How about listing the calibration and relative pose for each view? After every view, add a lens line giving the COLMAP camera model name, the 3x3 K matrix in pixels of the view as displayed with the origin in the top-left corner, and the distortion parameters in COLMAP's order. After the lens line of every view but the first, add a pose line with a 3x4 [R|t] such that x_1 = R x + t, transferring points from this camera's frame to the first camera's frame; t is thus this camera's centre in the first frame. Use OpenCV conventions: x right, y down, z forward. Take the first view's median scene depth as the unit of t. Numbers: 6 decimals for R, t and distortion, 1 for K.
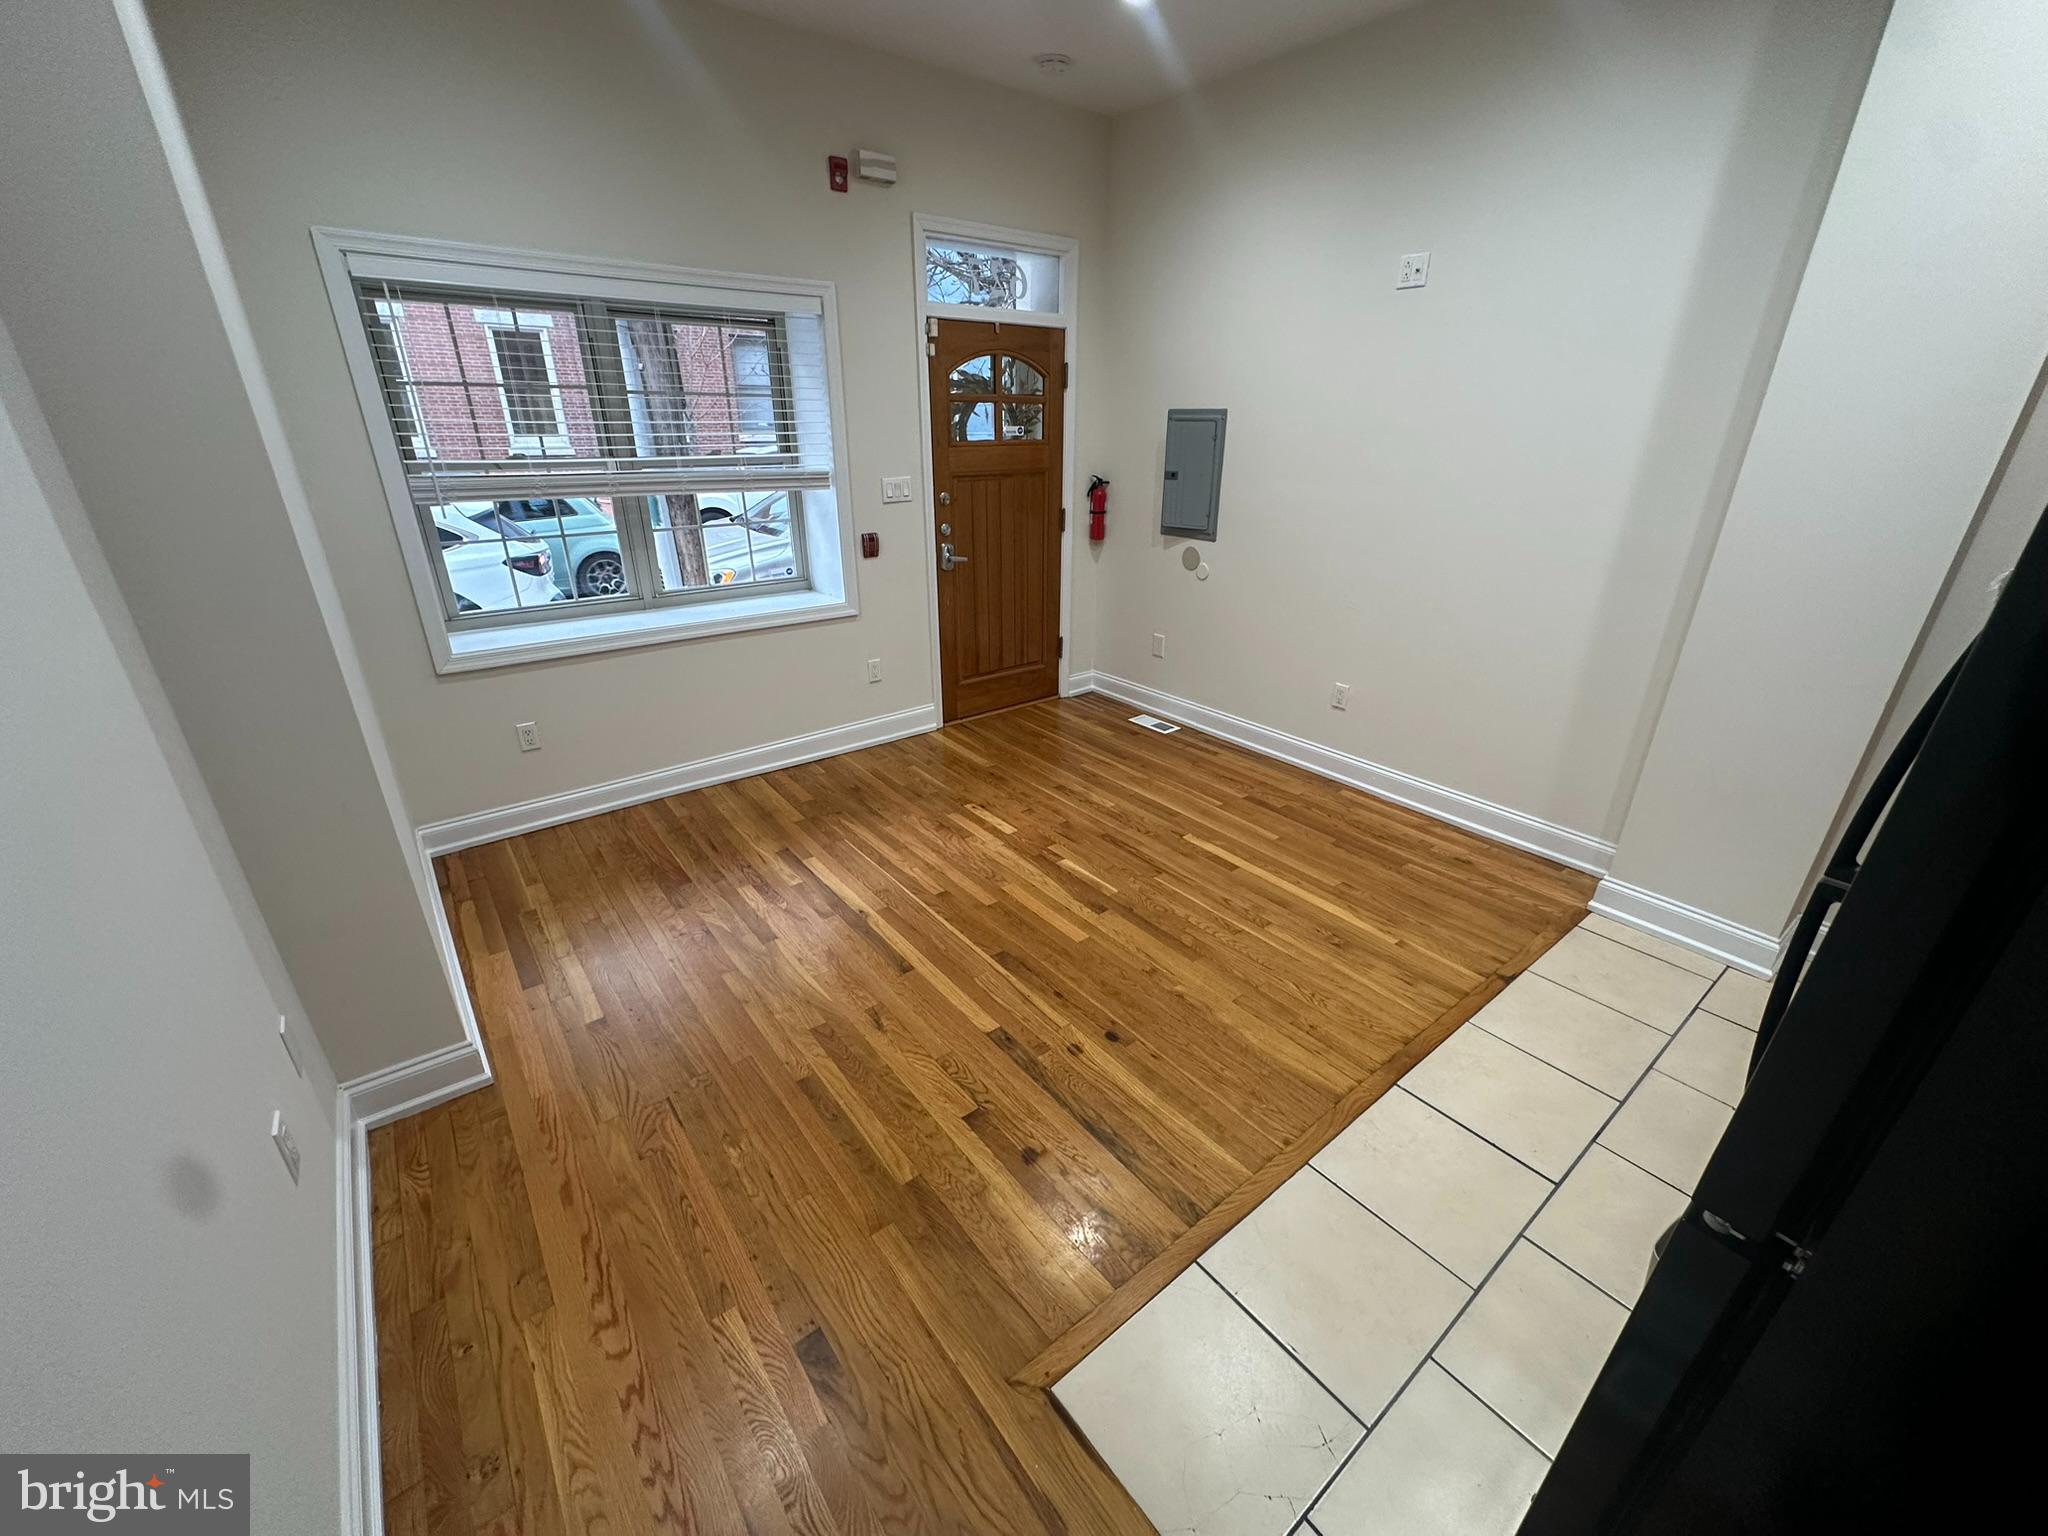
lens RADIAL K [[813.0, 0, 1025.7], [0, 813.0, 766.2], [0, 0, 1]] dist [-0.002859, -0.000065]
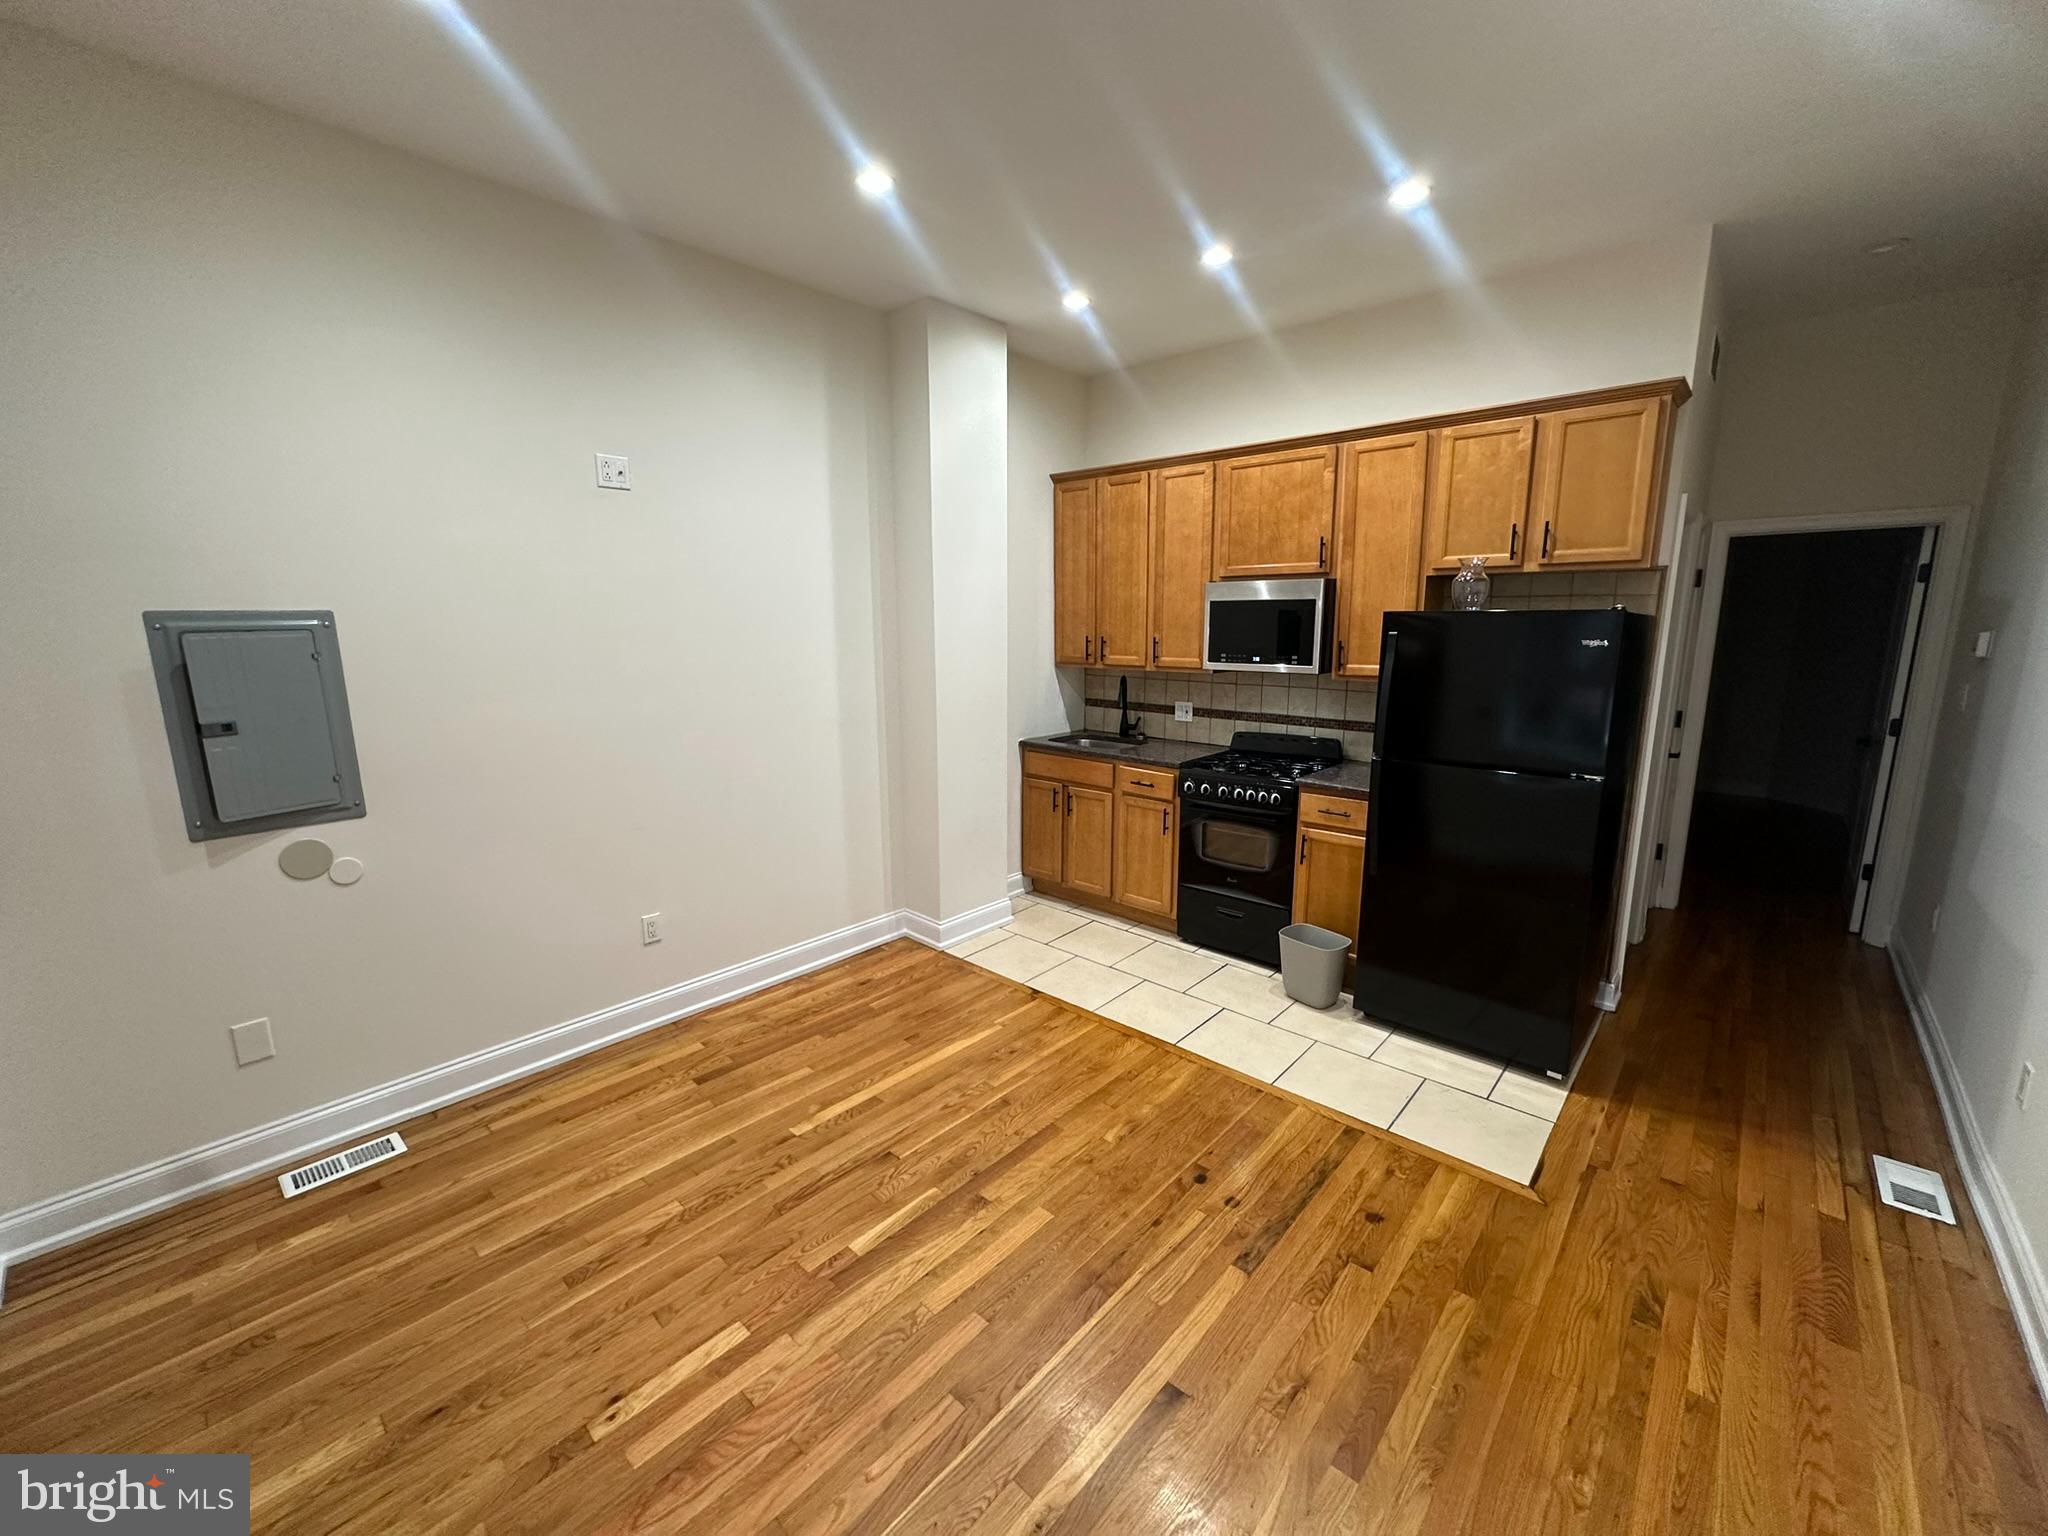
lens RADIAL K [[813.0, 0, 1025.7], [0, 813.0, 766.2], [0, 0, 1]] dist [-0.002859, -0.000065]
pose [[-0.165266, -0.187463, 0.968269, -0.553987], [0.392114, 0.888350, 0.238917, -0.342189], [-0.904950, 0.419157, -0.073308, 0.767909]]
